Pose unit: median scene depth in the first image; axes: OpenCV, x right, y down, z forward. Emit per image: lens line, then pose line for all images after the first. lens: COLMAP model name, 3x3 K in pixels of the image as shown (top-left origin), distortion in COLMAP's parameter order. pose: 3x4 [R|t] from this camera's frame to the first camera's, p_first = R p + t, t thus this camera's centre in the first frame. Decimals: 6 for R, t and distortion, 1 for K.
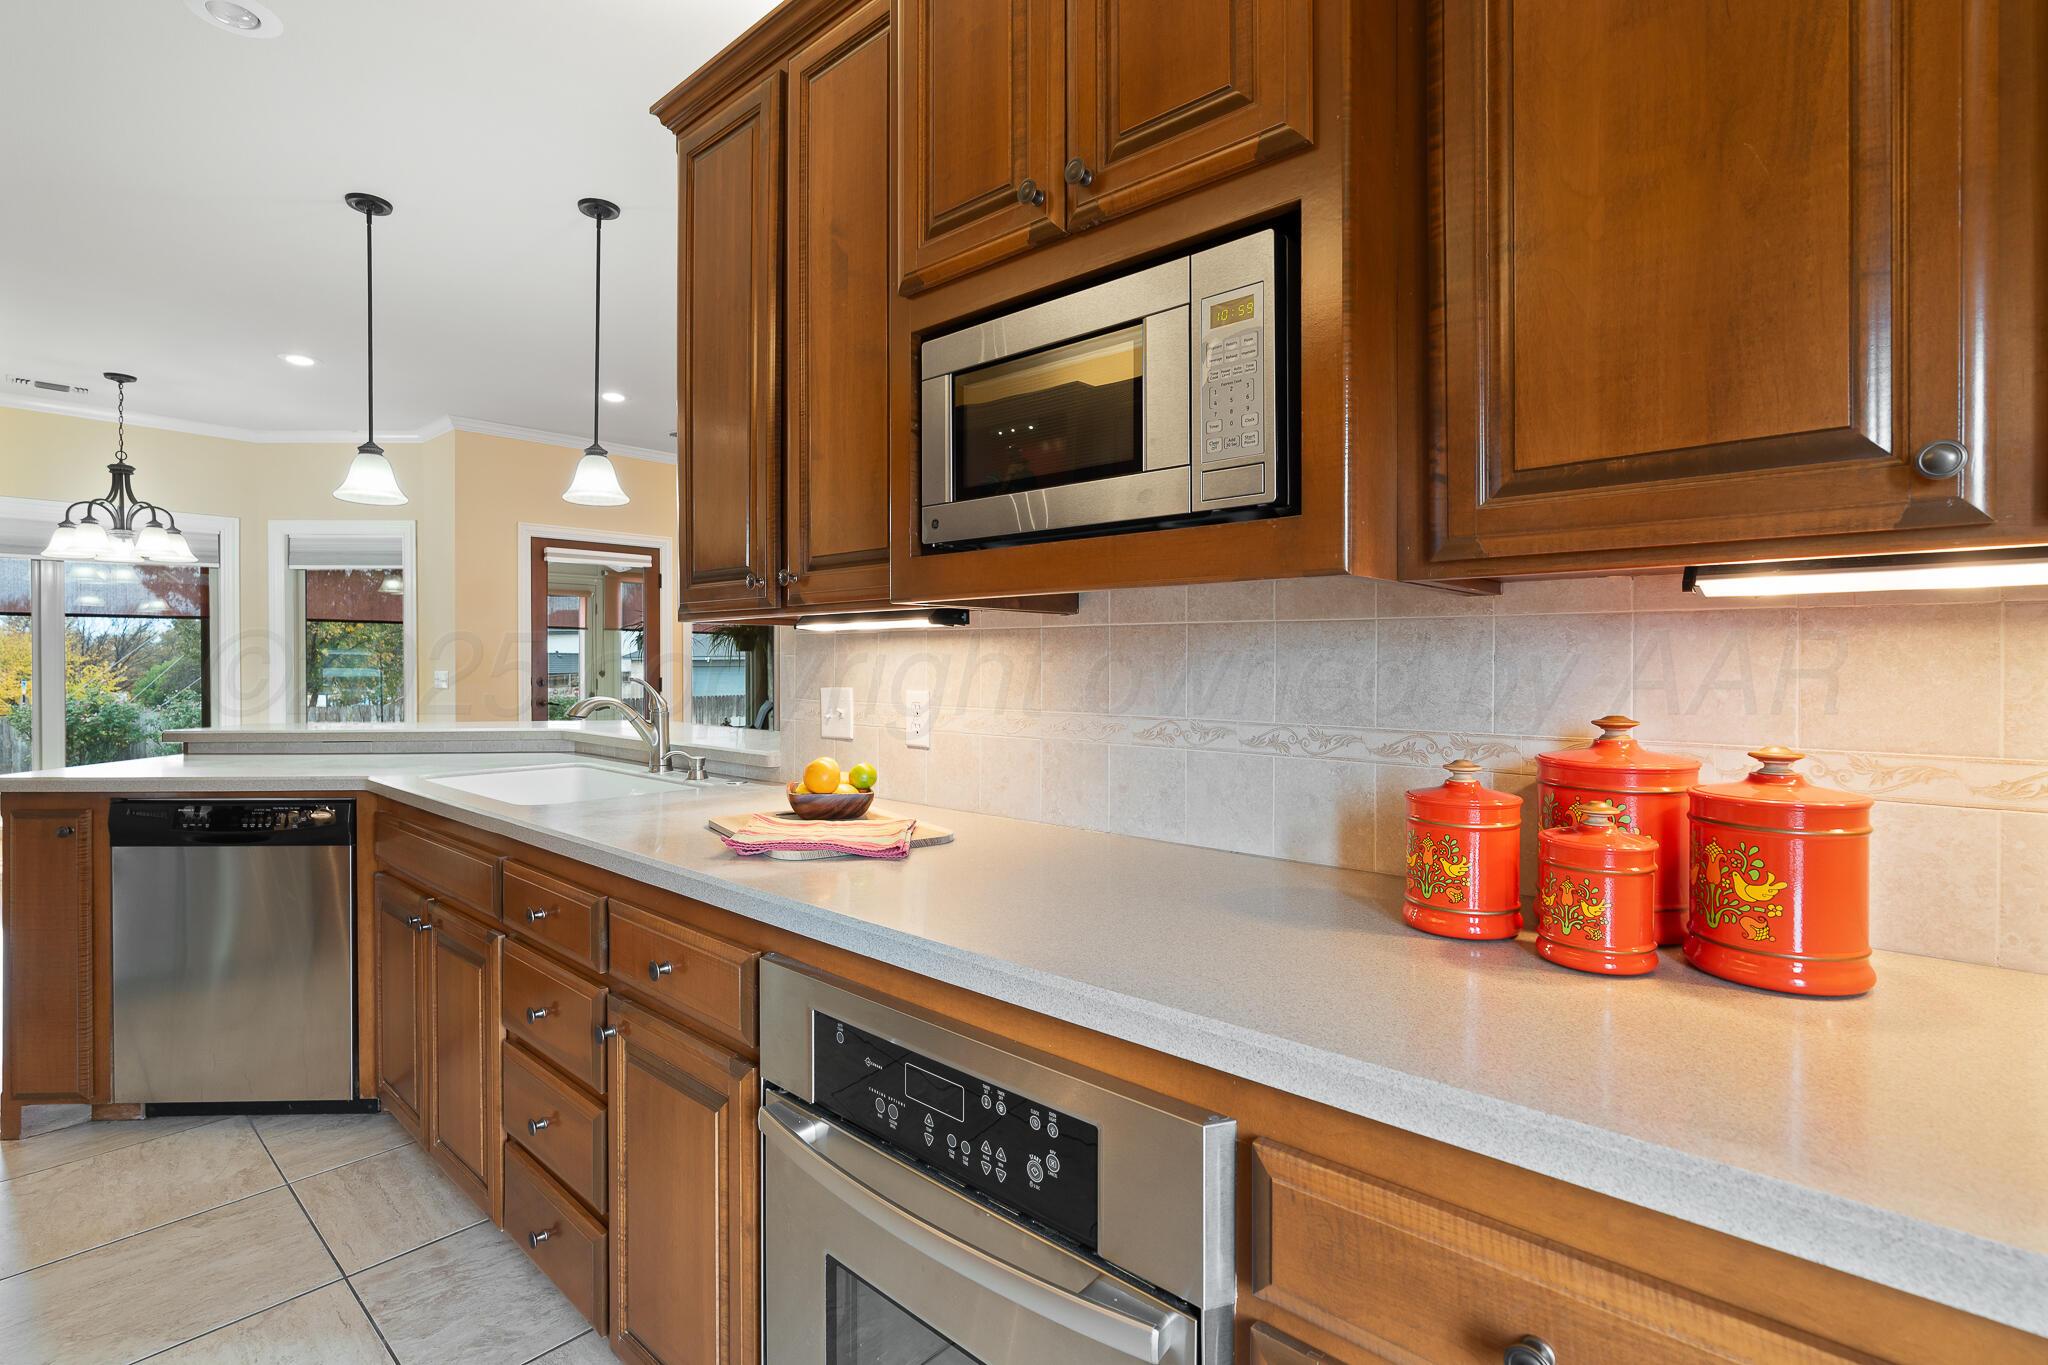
lens RADIAL K [[944.6, 0, 1005.1], [0, 944.6, 666.3], [0, 0, 1]] dist [-0.003180, 0.001485]
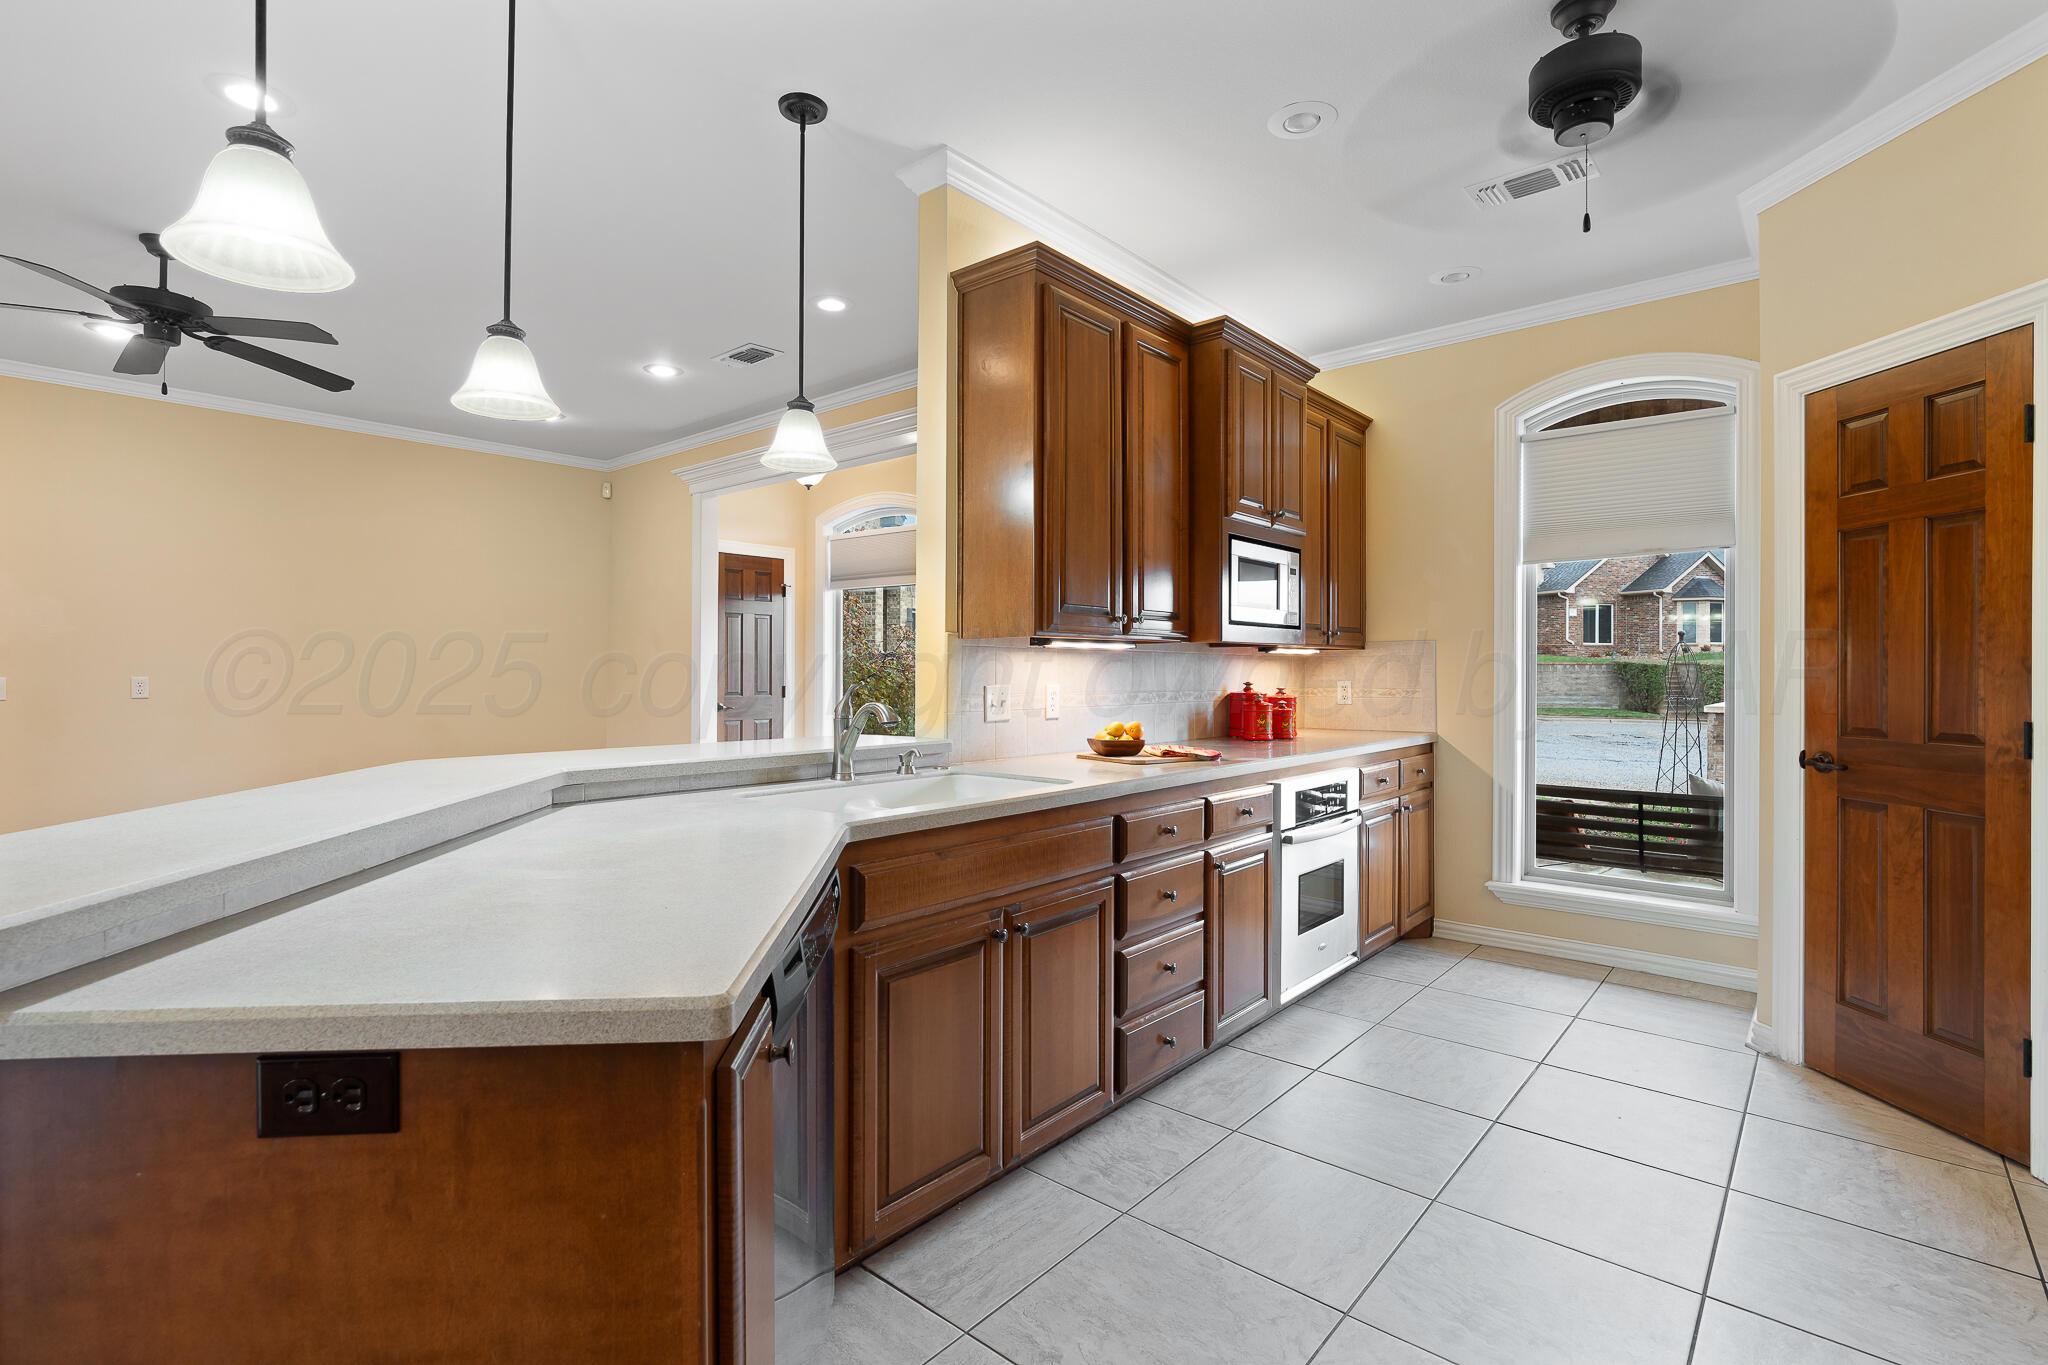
lens RADIAL K [[952.6, 0, 1026.7], [0, 952.6, 670.2], [0, 0, 1]] dist [-0.005953, 0.001525]
pose [[-0.029297, 0.000911, 0.999570, -0.557537], [0.001901, 0.999998, -0.000856, 0.001007], [-0.999569, 0.001875, -0.029299, 0.350448]]
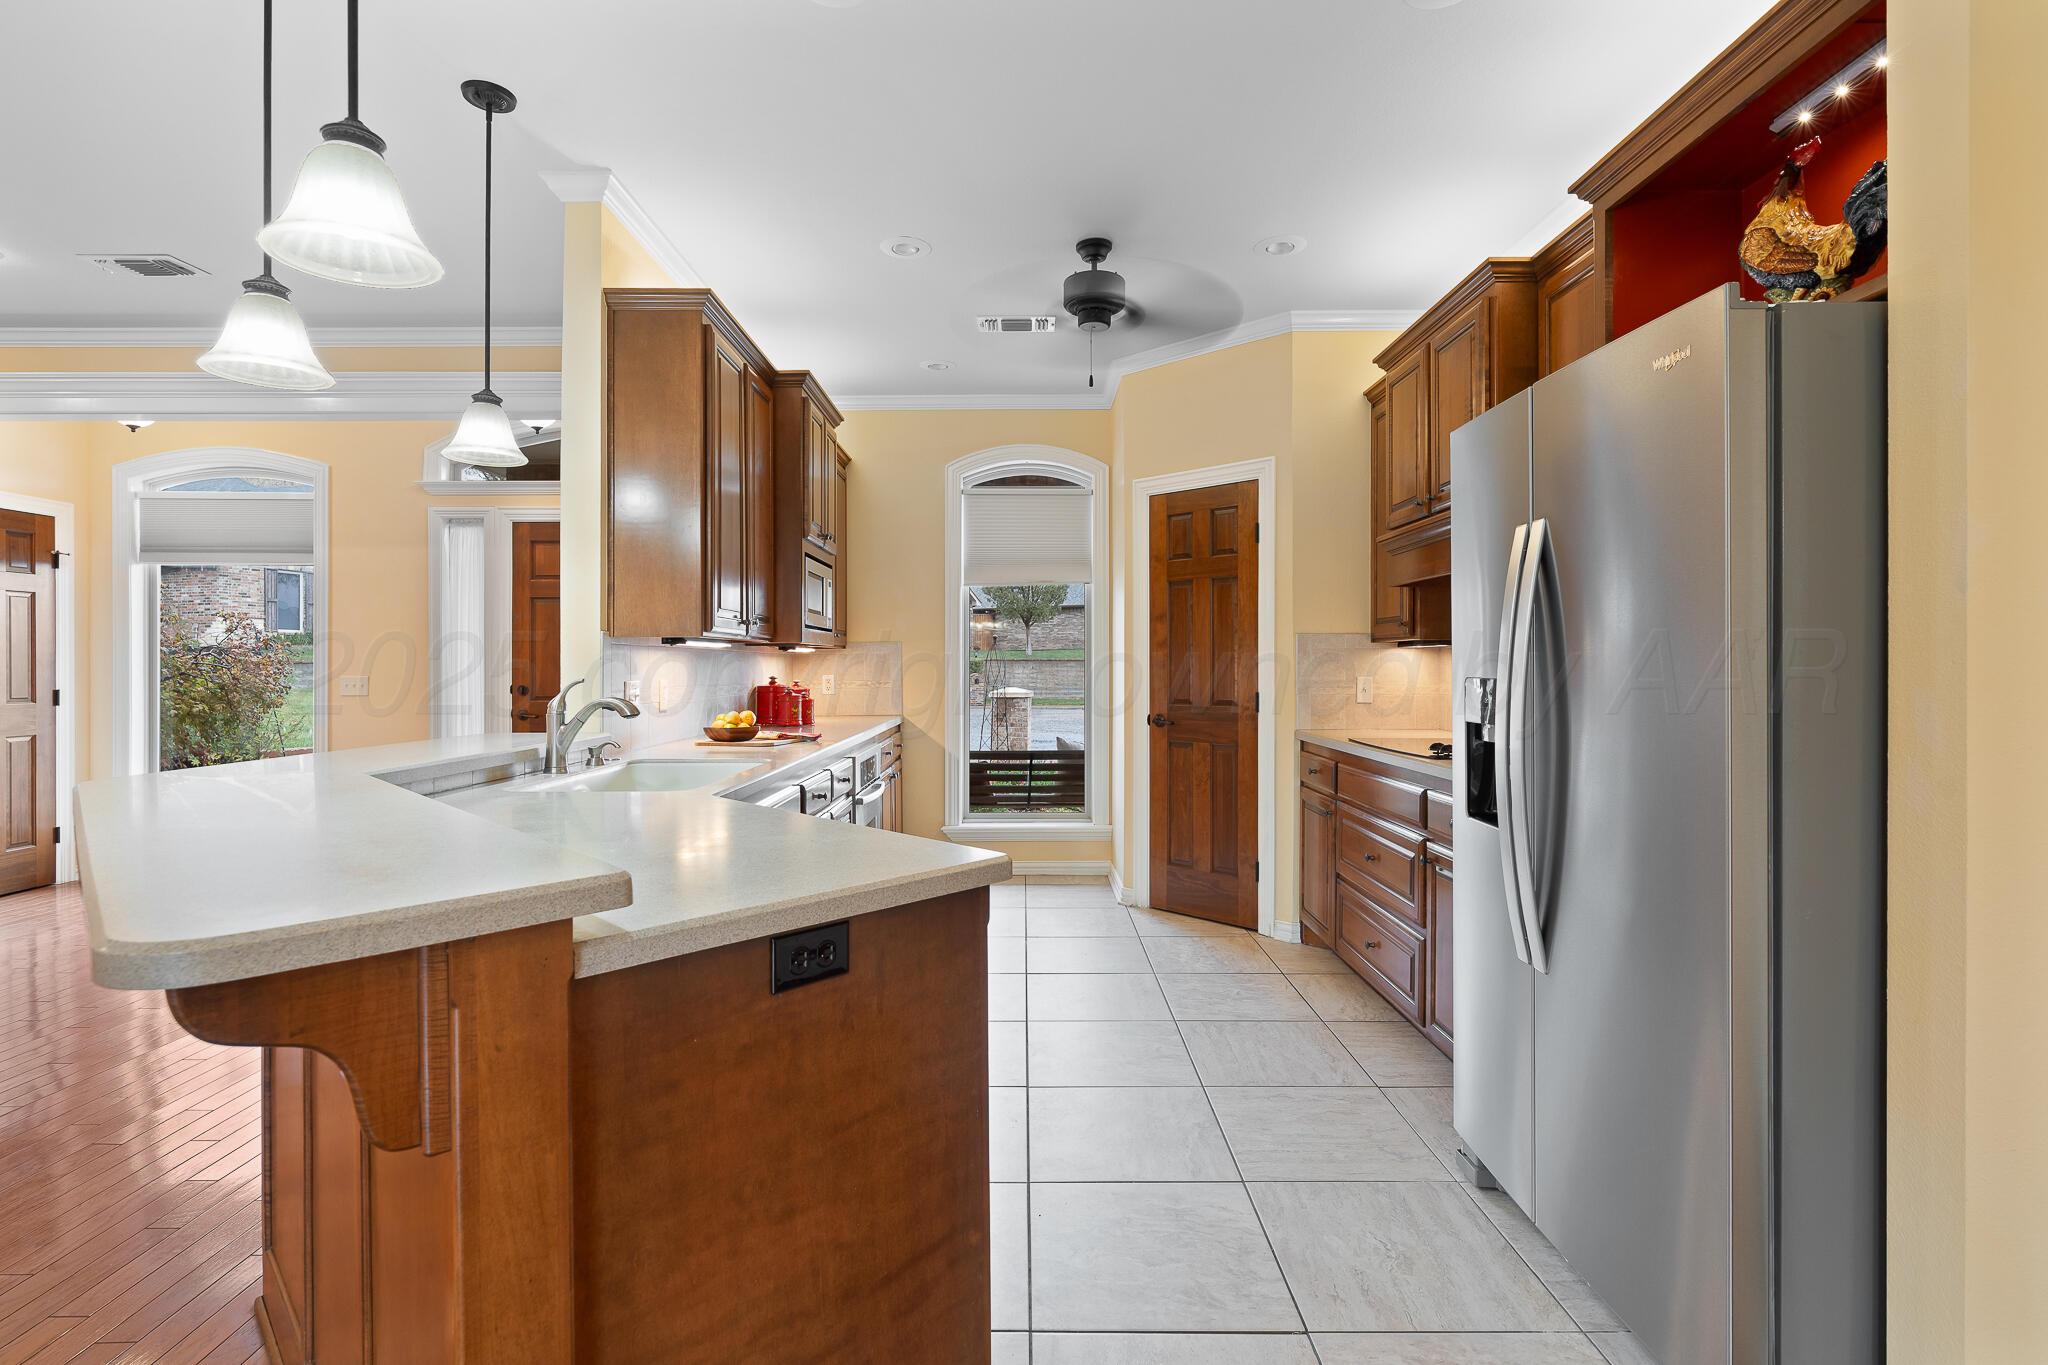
lens RADIAL K [[952.6, 0, 1026.7], [0, 952.6, 670.2], [0, 0, 1]] dist [-0.005953, 0.001525]
pose [[-0.677369, -0.001649, 0.735642, -0.596589], [0.004995, 0.999964, 0.006840, -0.000264], [-0.735627, 0.008308, -0.677336, 0.543121]]
